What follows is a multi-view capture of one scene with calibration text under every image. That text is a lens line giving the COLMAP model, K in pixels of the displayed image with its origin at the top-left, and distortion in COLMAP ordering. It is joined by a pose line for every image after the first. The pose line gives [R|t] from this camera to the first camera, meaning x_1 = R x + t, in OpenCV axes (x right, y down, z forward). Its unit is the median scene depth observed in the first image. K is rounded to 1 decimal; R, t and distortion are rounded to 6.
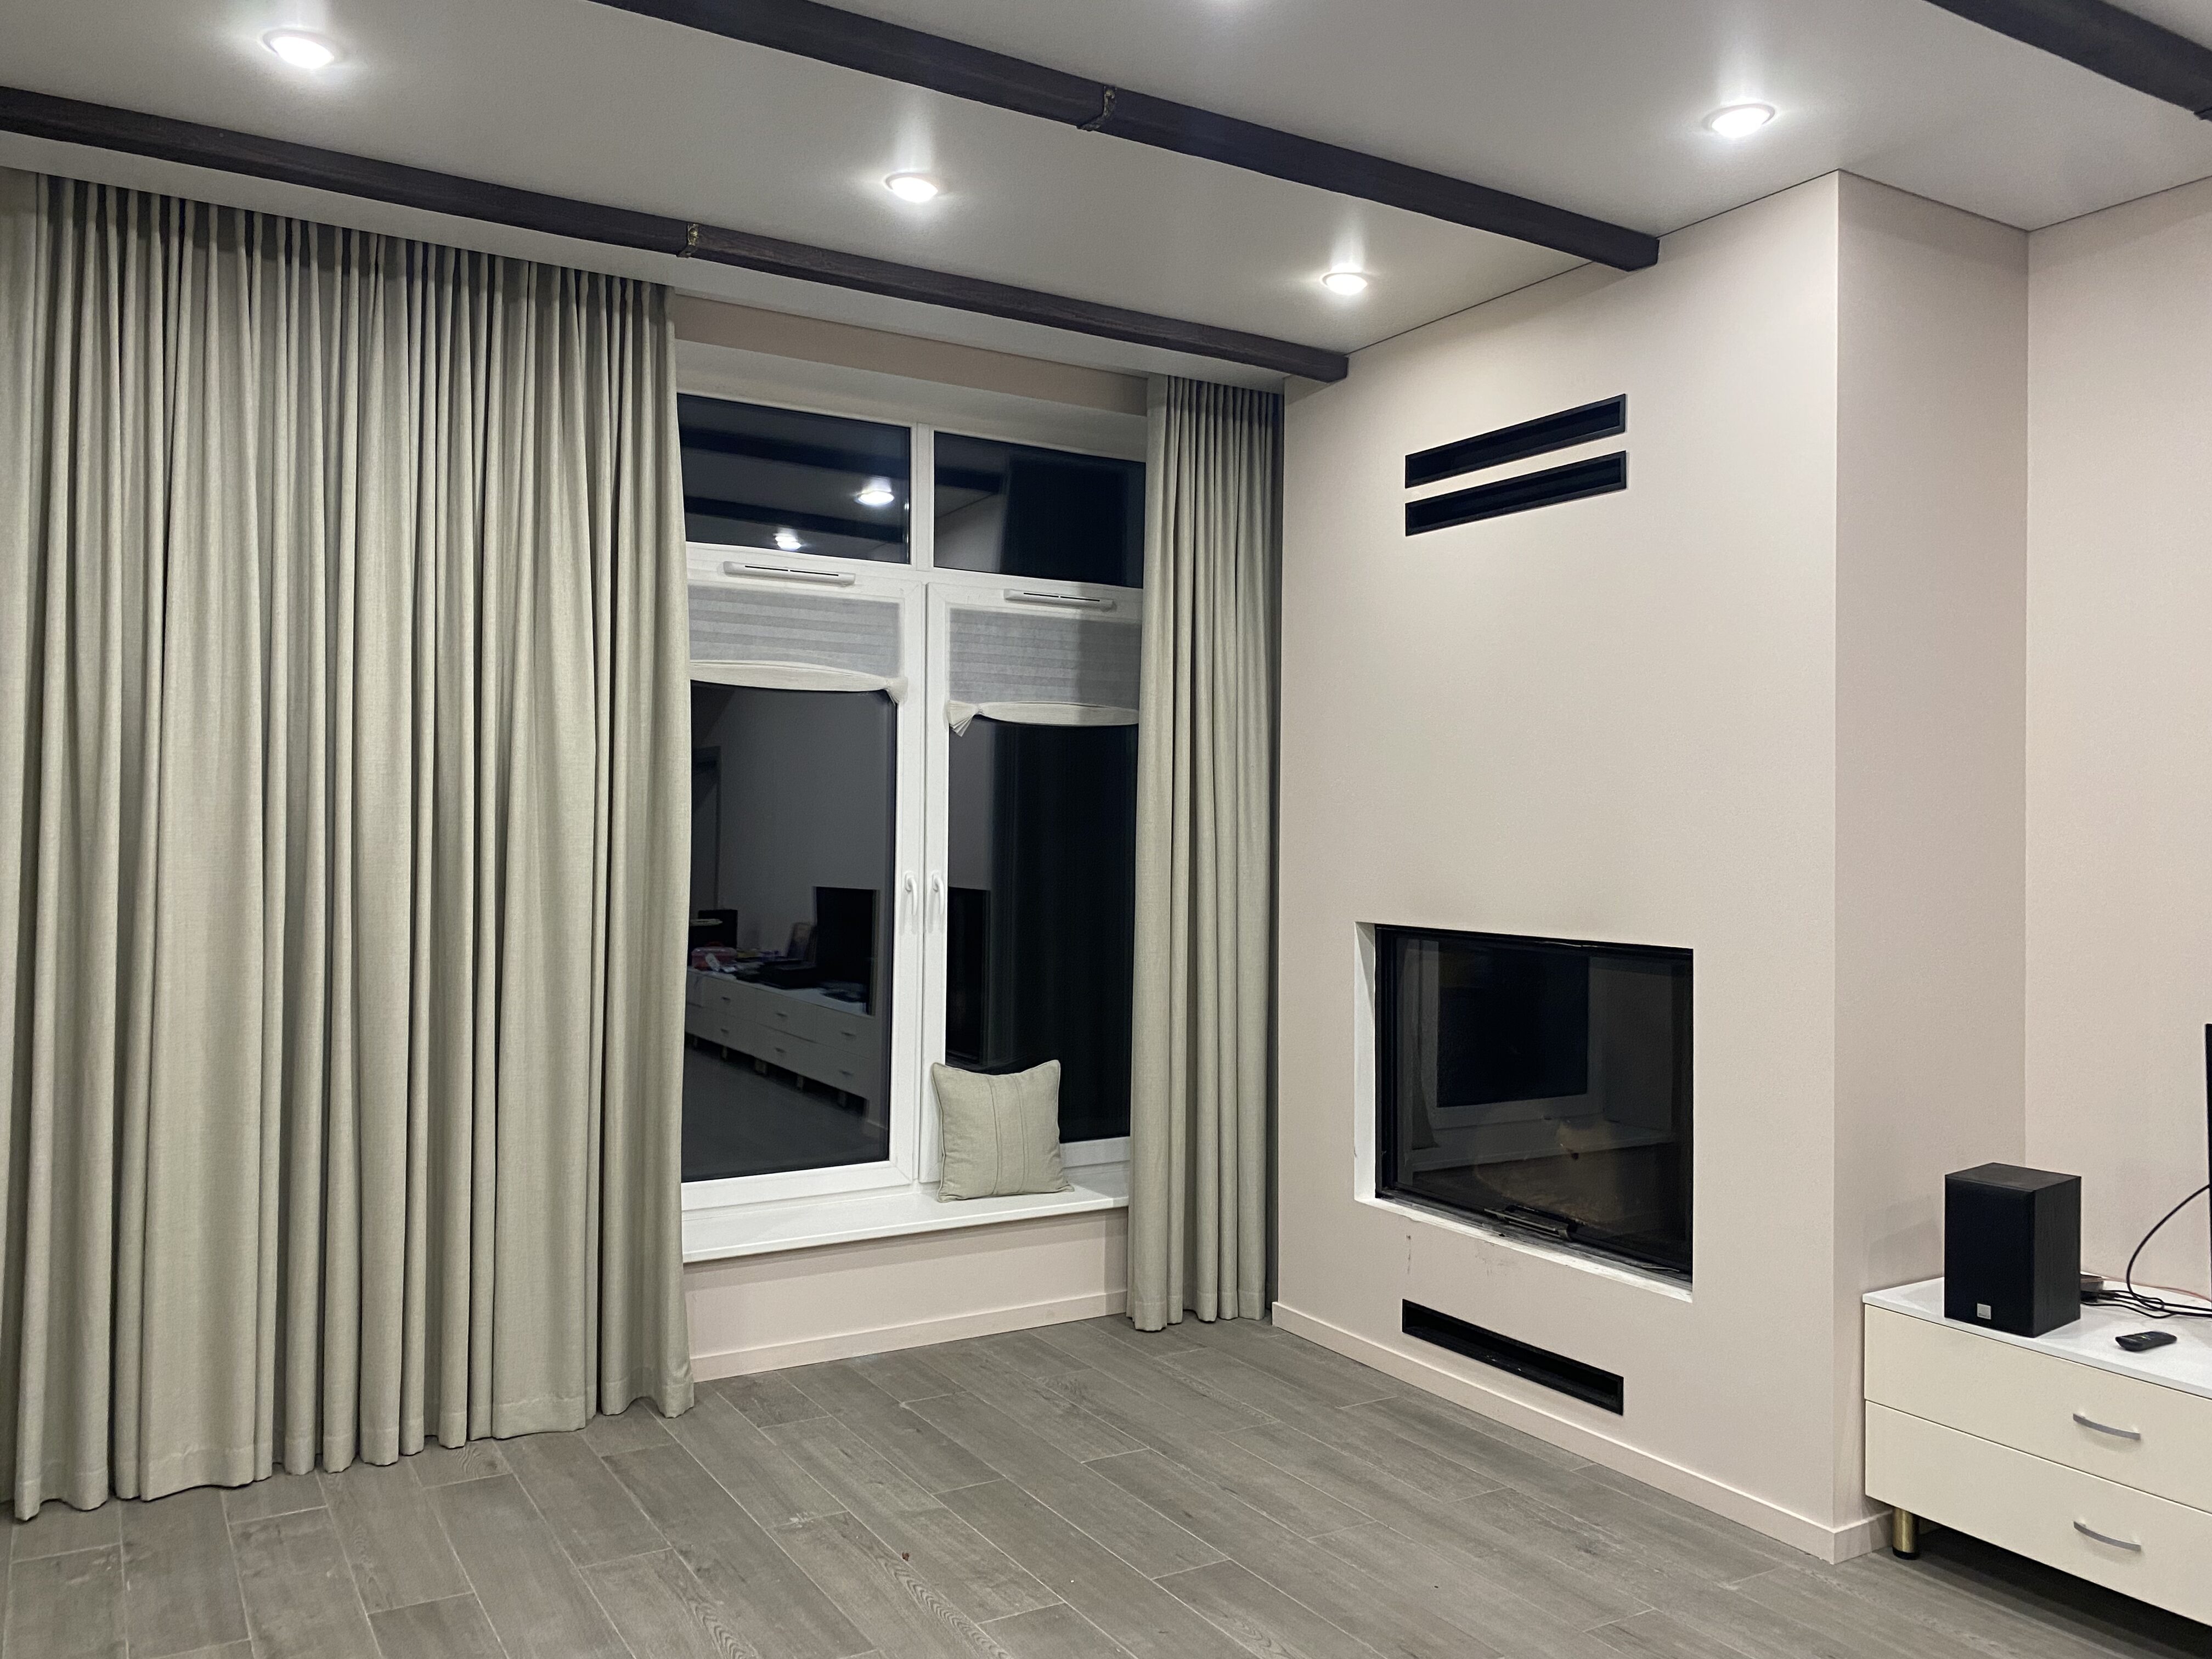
lens RADIAL K [[1679.6, 0, 1092.5], [0, 1679.6, 821.6], [0, 0, 1]] dist [0.036580, -0.029051]
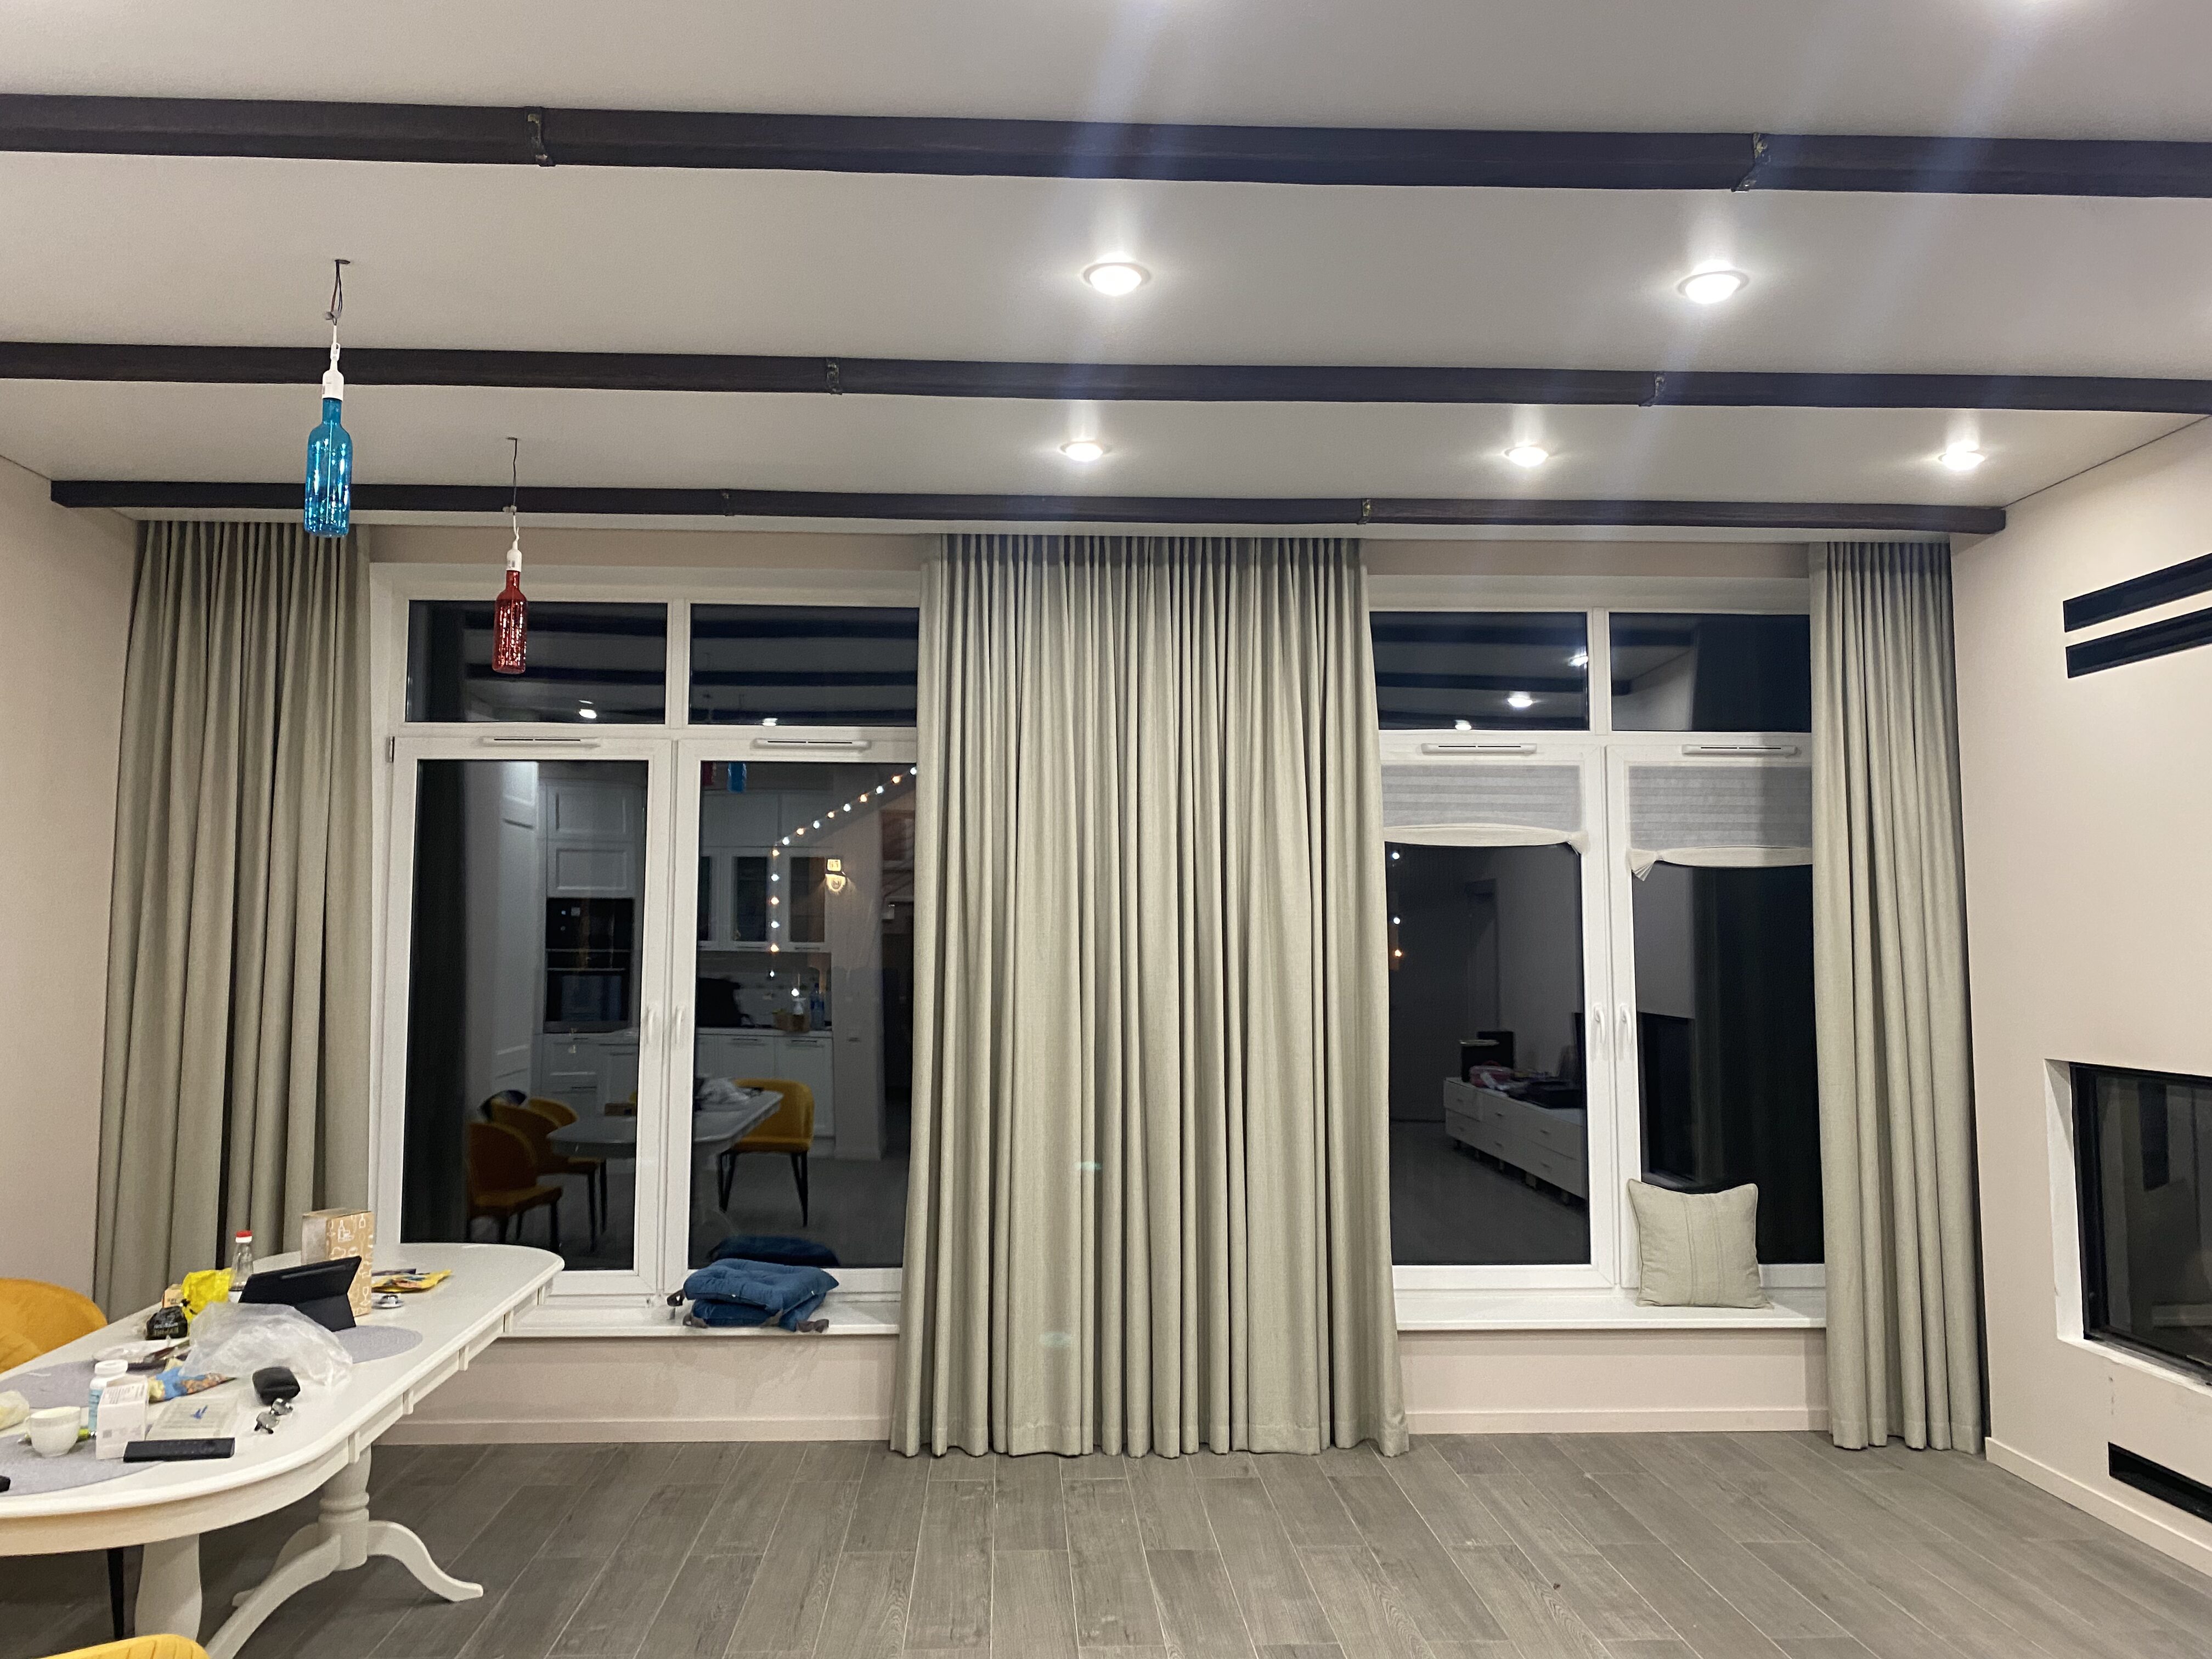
lens RADIAL K [[1679.6, 0, 1092.5], [0, 1679.6, 821.6], [0, 0, 1]] dist [0.036580, -0.029051]
pose [[0.885120, -0.042237, -0.463442, 0.142304], [0.009694, 0.997330, -0.072379, -0.014559], [0.465262, 0.059572, 0.883166, -0.191364]]
